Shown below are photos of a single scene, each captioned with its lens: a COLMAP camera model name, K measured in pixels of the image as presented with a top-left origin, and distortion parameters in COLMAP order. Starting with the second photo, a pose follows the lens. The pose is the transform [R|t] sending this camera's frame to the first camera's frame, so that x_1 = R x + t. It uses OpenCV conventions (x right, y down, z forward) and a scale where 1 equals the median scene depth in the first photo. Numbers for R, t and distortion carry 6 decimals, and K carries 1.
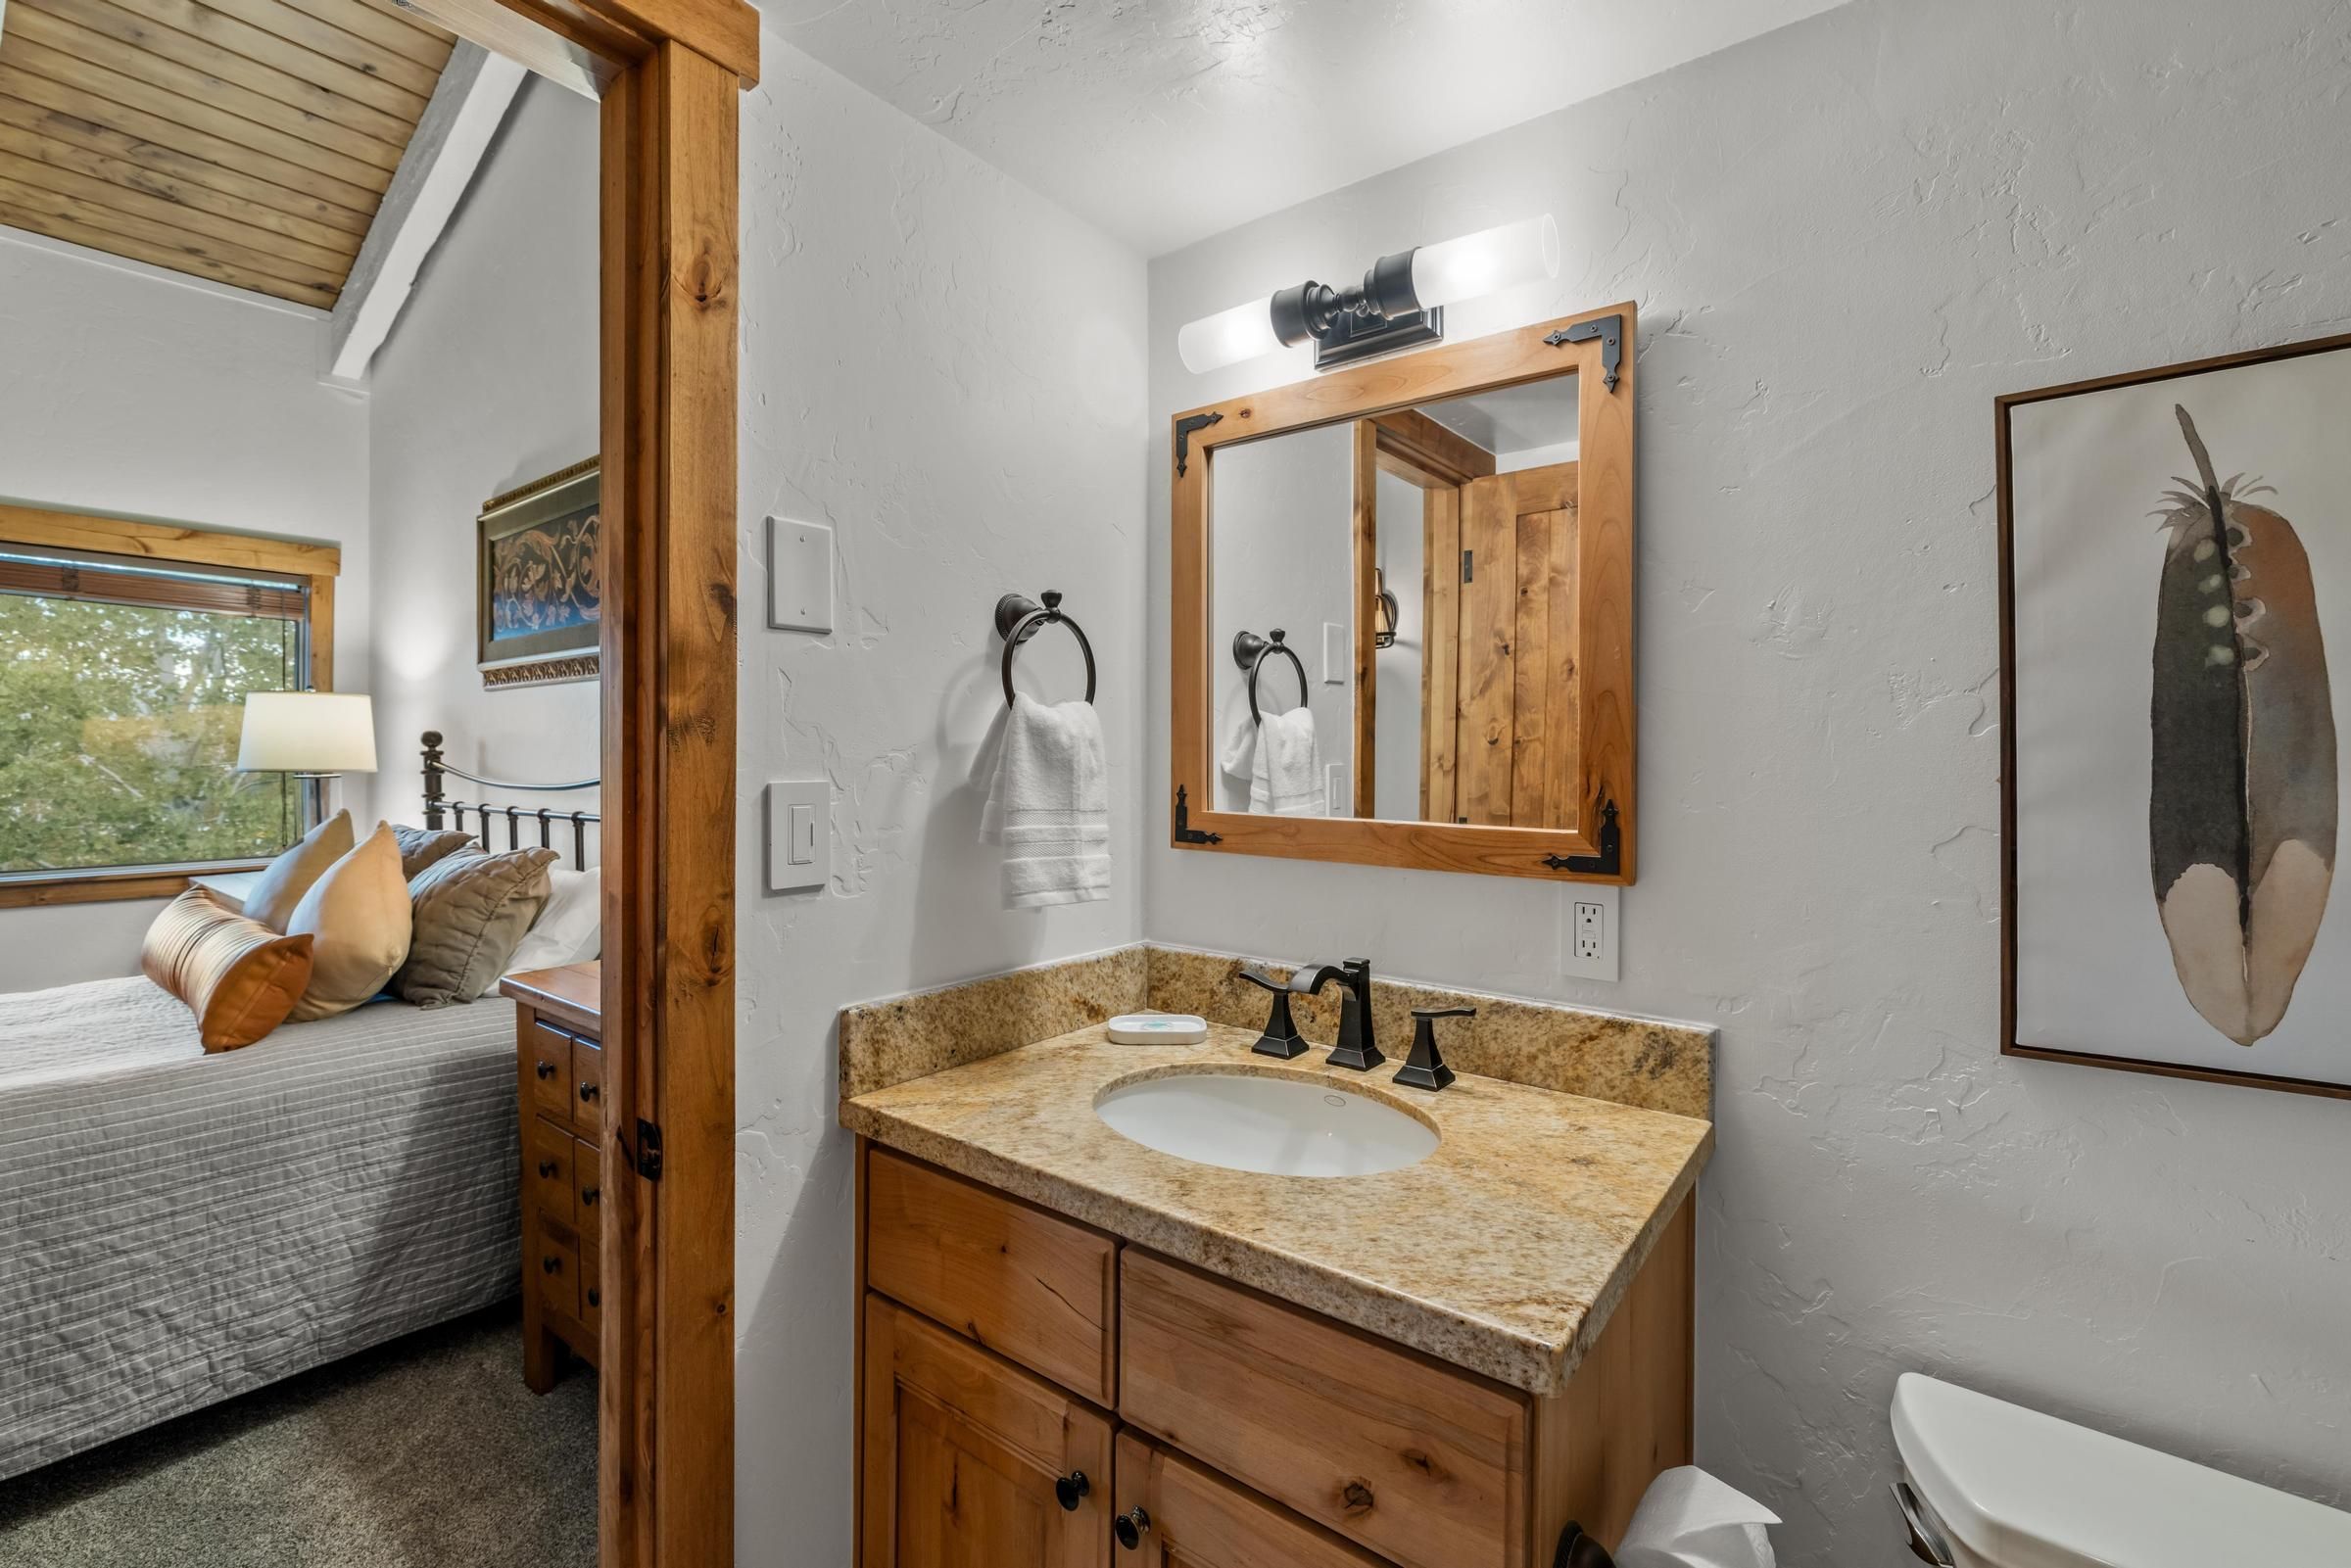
lens RADIAL K [[1021.1, 0, 1156.9], [0, 1021.1, 750.4], [0, 0, 1]] dist [0.000632, 0.000132]
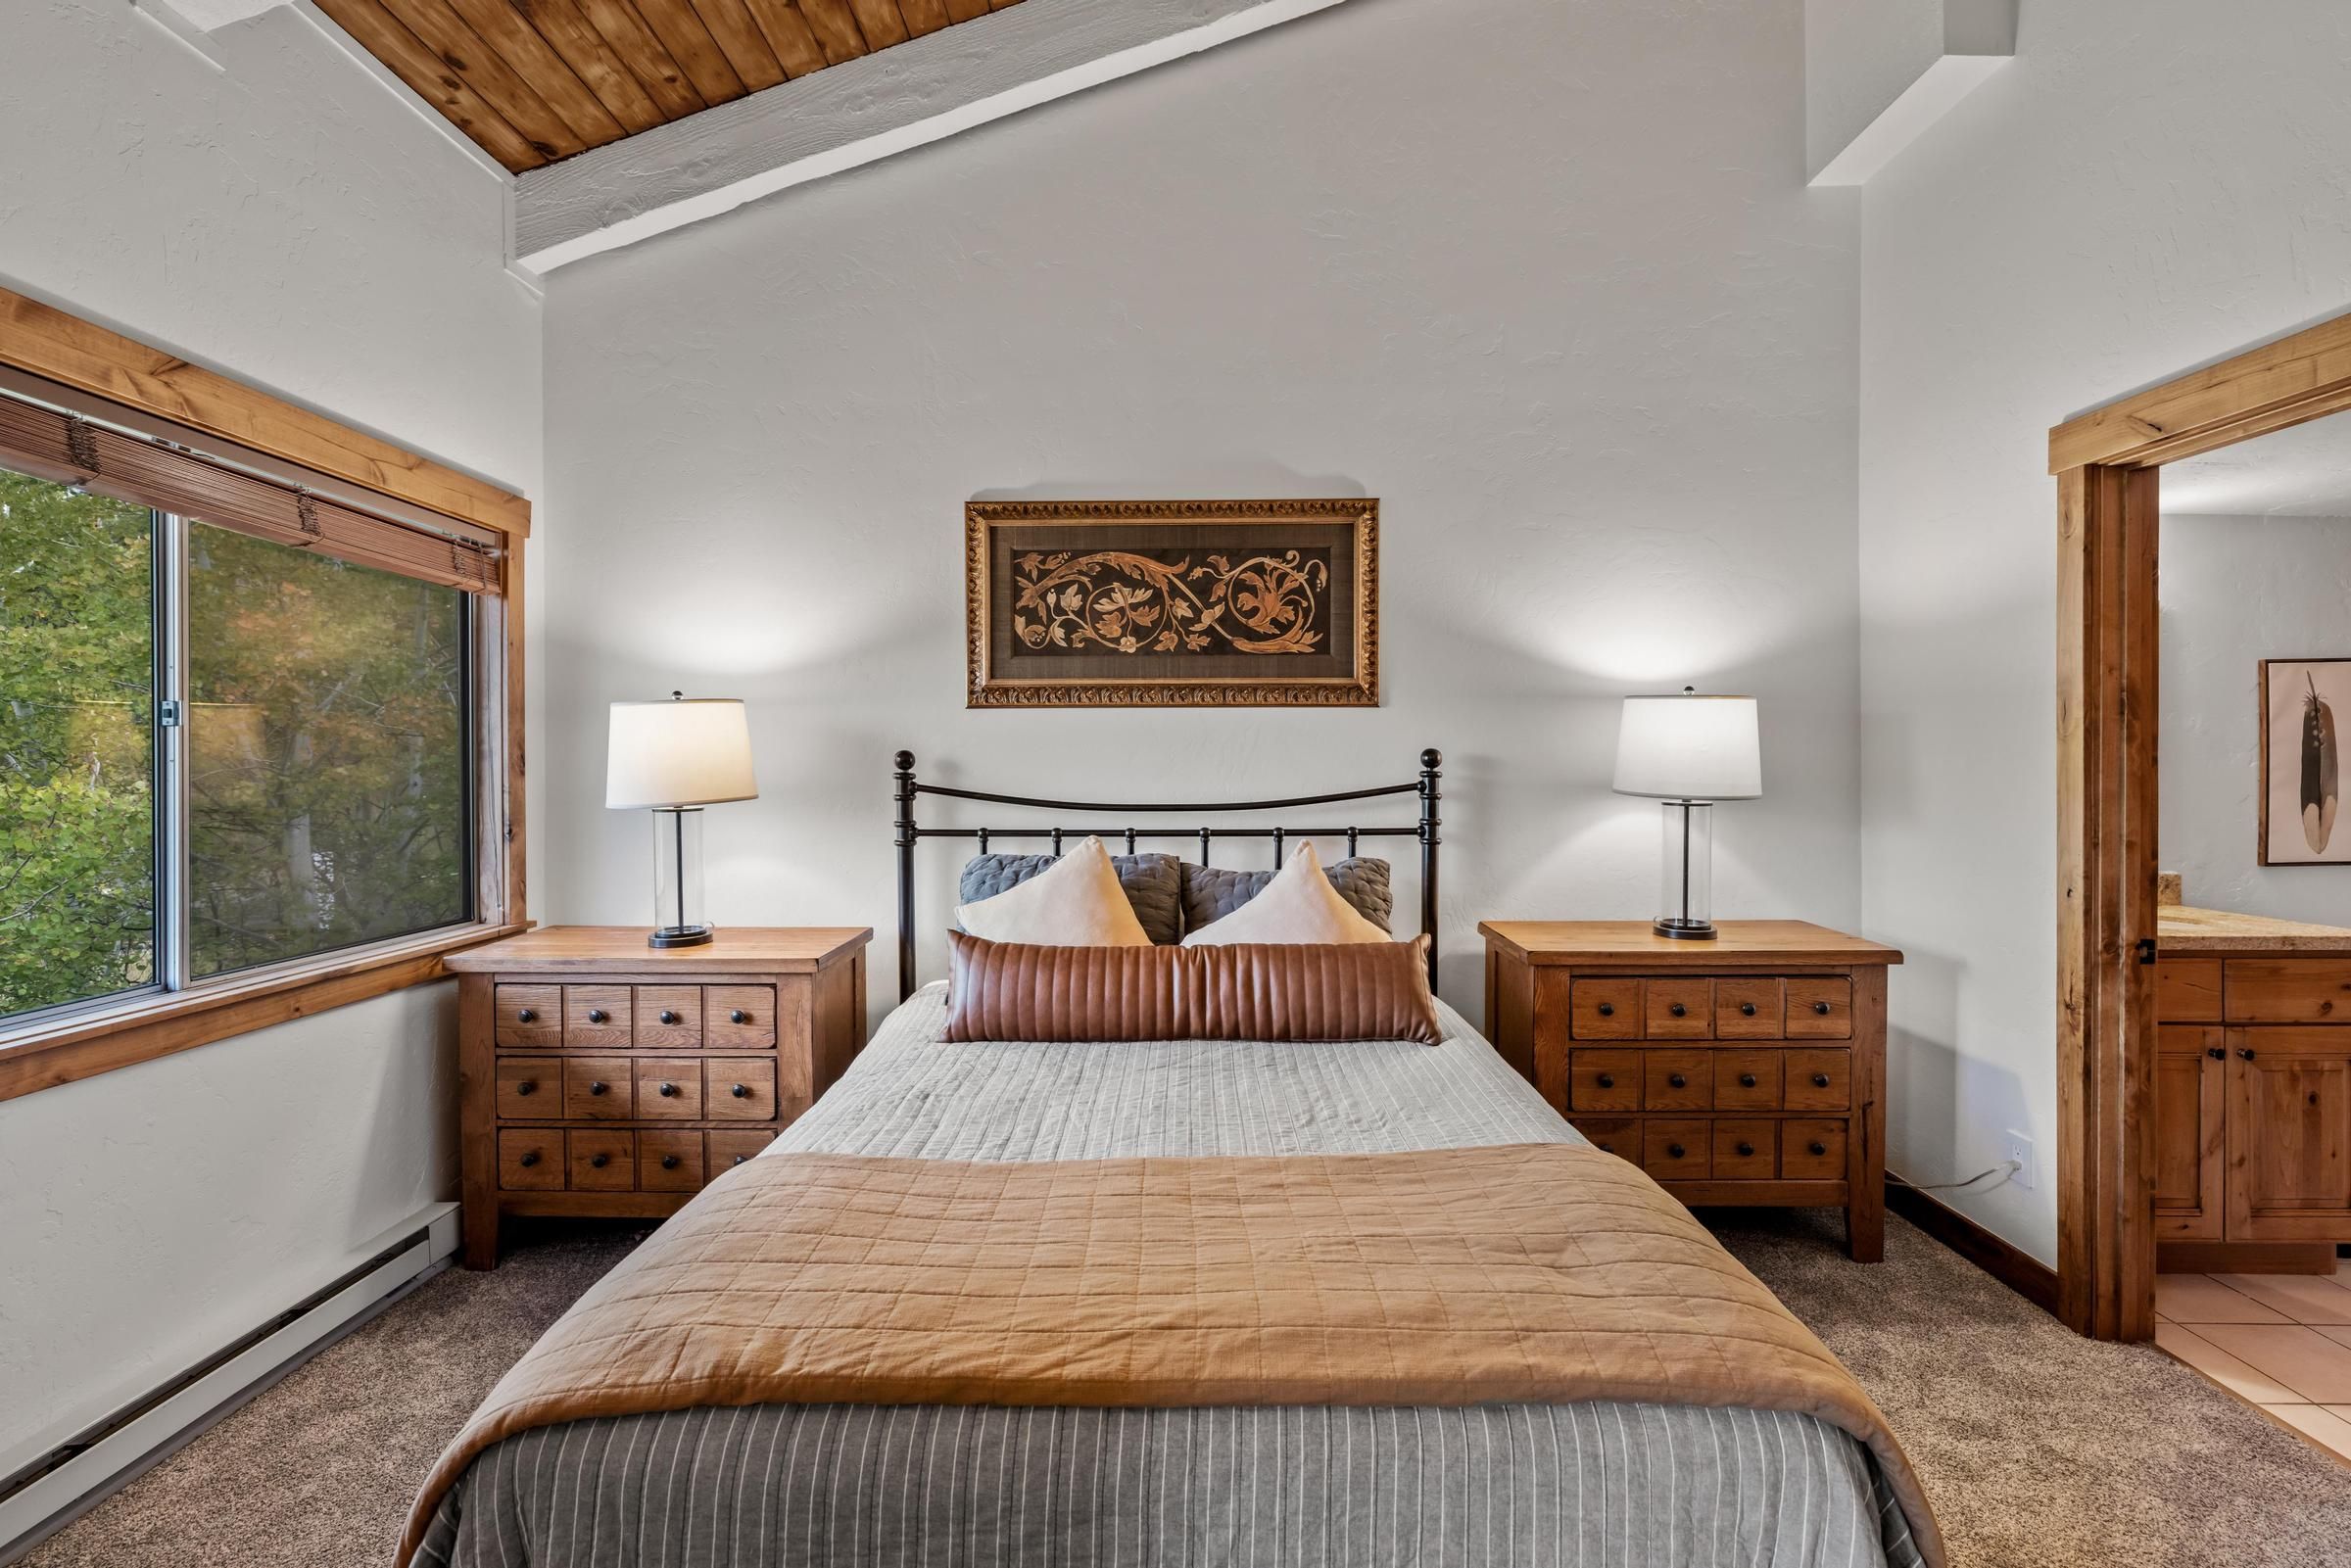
lens RADIAL K [[1021.1, 0, 1170.1], [0, 1021.1, 767.1], [0, 0, 1]] dist [0.000632, 0.000132]
pose [[0.790830, -0.005283, 0.612013, -3.225615], [0.001065, 0.999973, 0.007255, -0.032877], [-0.612035, -0.005086, 0.790814, 0.481228]]
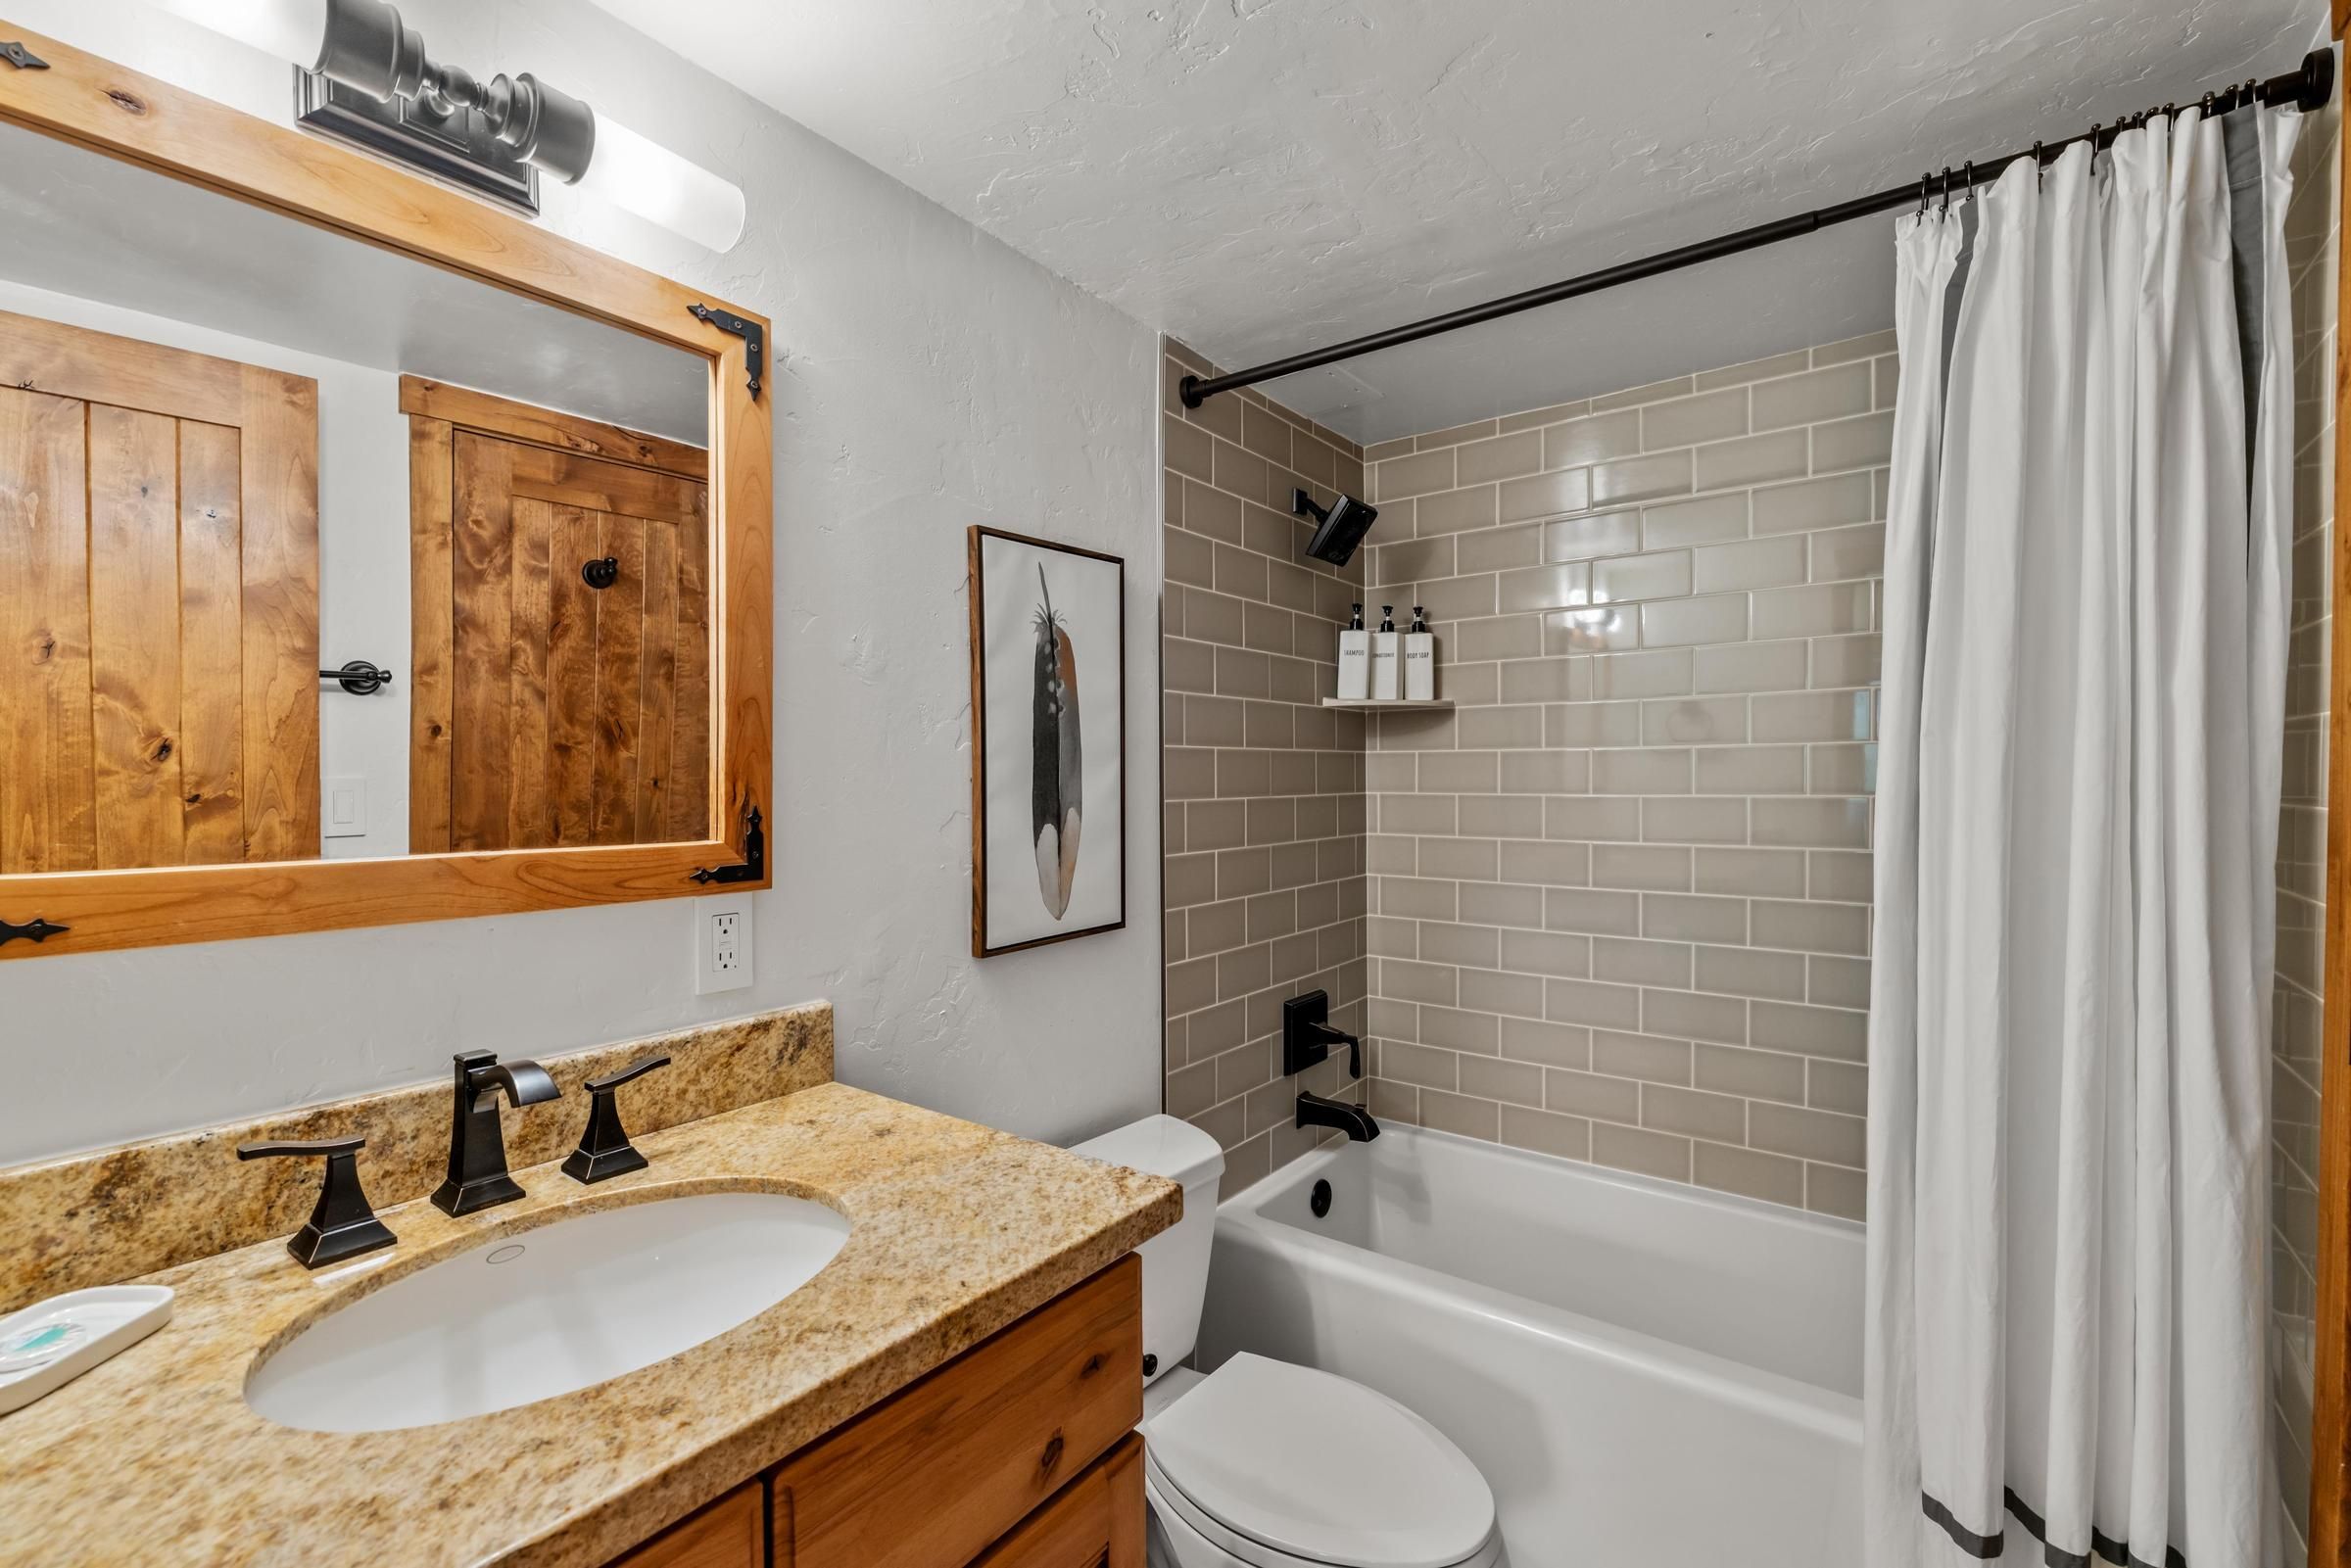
lens RADIAL K [[1021.1, 0, 1186.0], [0, 1021.1, 797.5], [0, 0, 1]] dist [0.000632, 0.000132]
pose [[-0.028542, -0.027646, 0.999210, -0.595424], [-0.000265, 0.999618, 0.027650, 0.011823], [-0.999593, 0.000525, -0.028538, 0.621812]]
